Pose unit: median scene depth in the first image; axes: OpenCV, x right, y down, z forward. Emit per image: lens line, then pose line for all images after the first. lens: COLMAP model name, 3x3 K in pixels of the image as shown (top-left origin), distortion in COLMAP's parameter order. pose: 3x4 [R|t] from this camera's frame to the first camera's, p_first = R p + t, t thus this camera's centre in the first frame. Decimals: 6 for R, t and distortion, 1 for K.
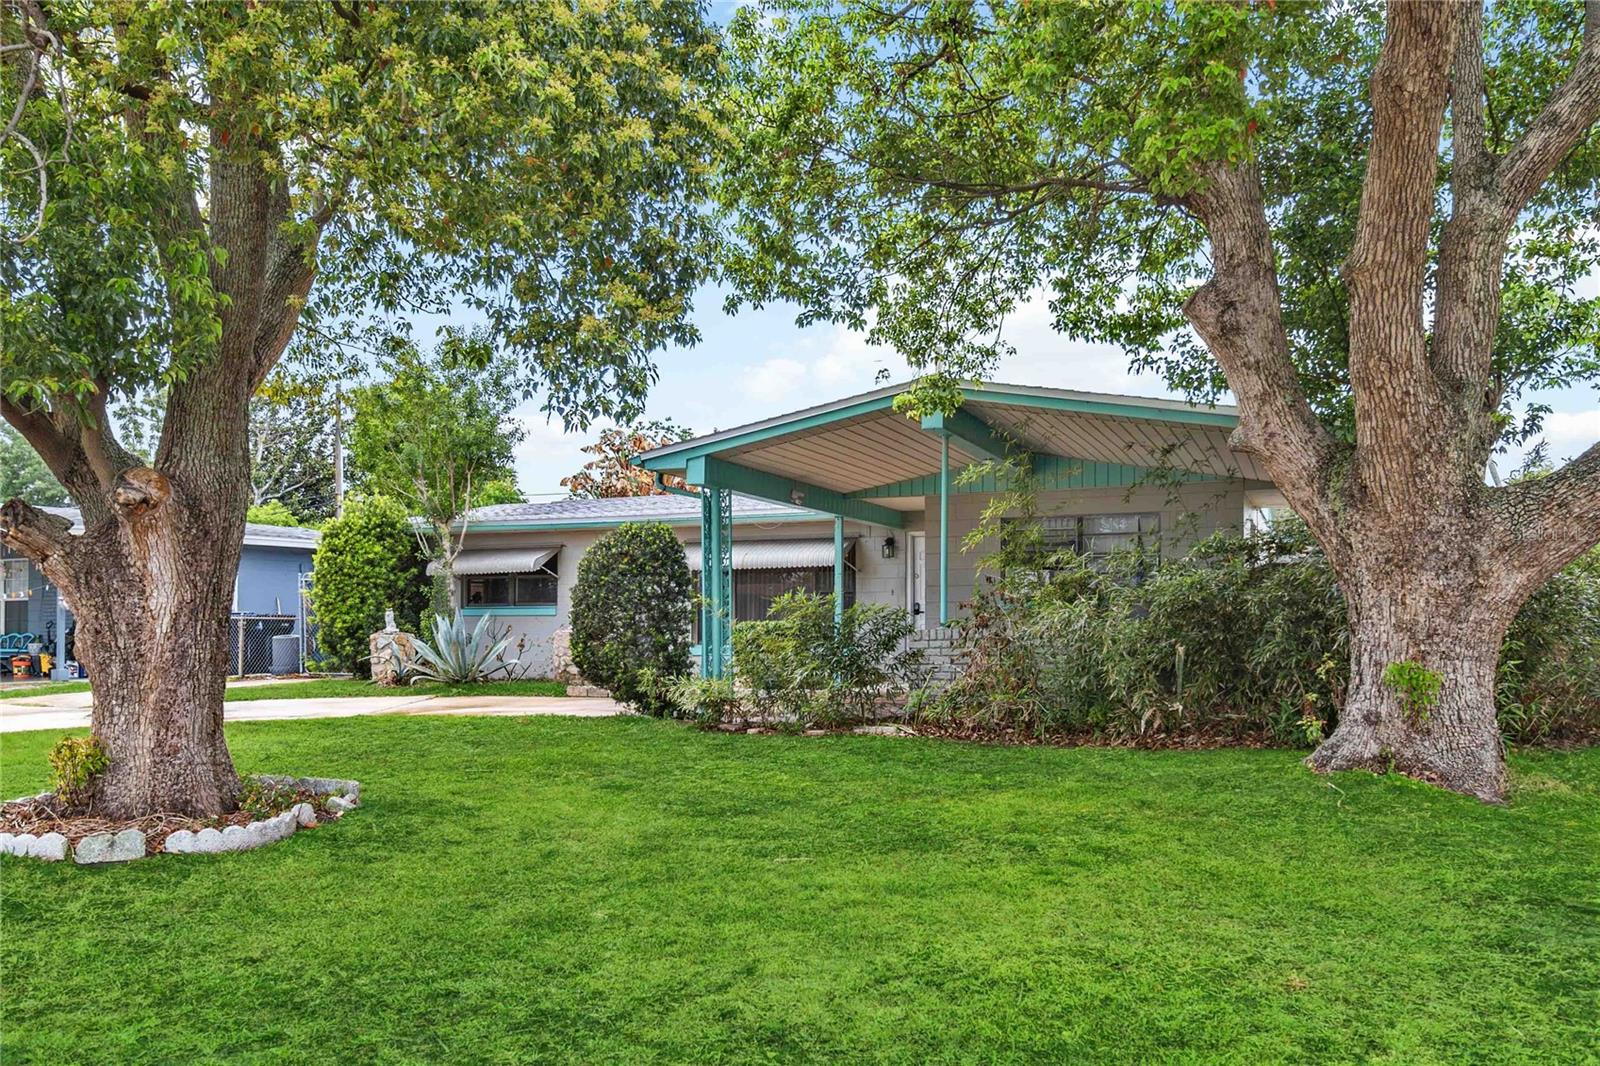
lens RADIAL K [[855.3, 0, 800.5], [0, 855.3, 544.3], [0, 0, 1]] dist [0.000054, -0.000006]
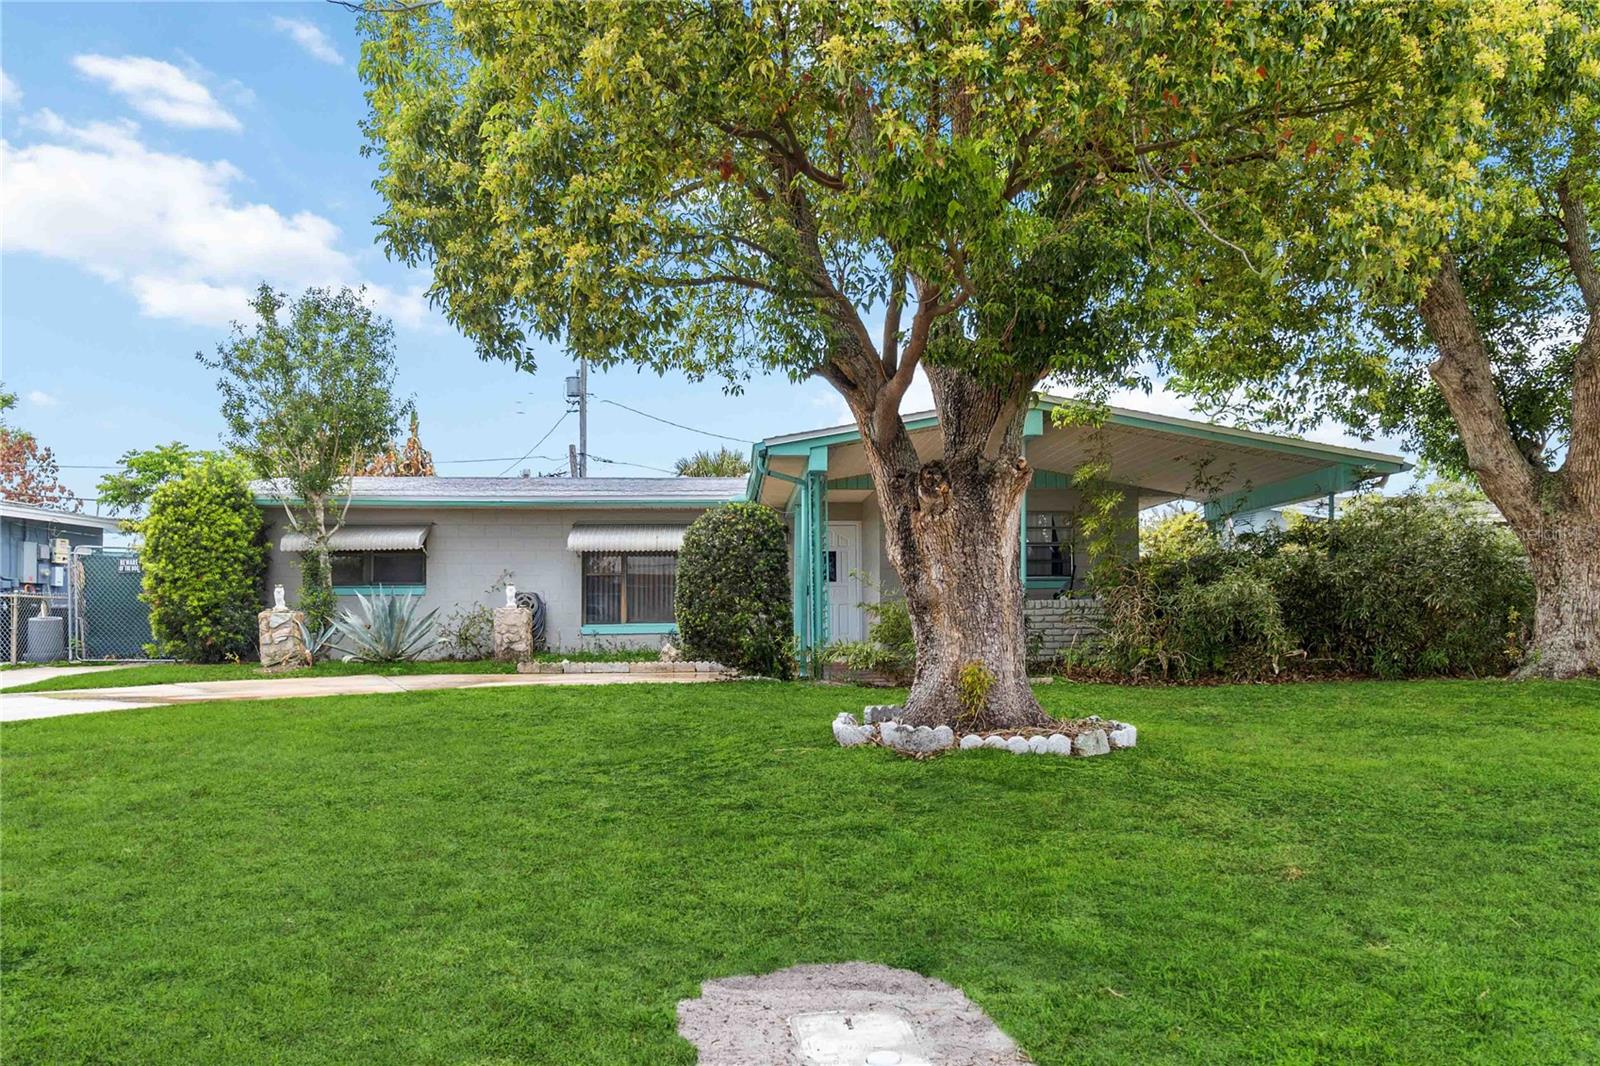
lens RADIAL K [[809.3, 0, 799.3], [0, 809.3, 523.6], [0, 0, 1]] dist [-0.000847, 0.000030]
pose [[0.957469, 0.031972, 0.286760, -0.198762], [-0.028172, 0.999452, -0.017367, 0.008246], [-0.287158, 0.008550, 0.957845, -0.001757]]
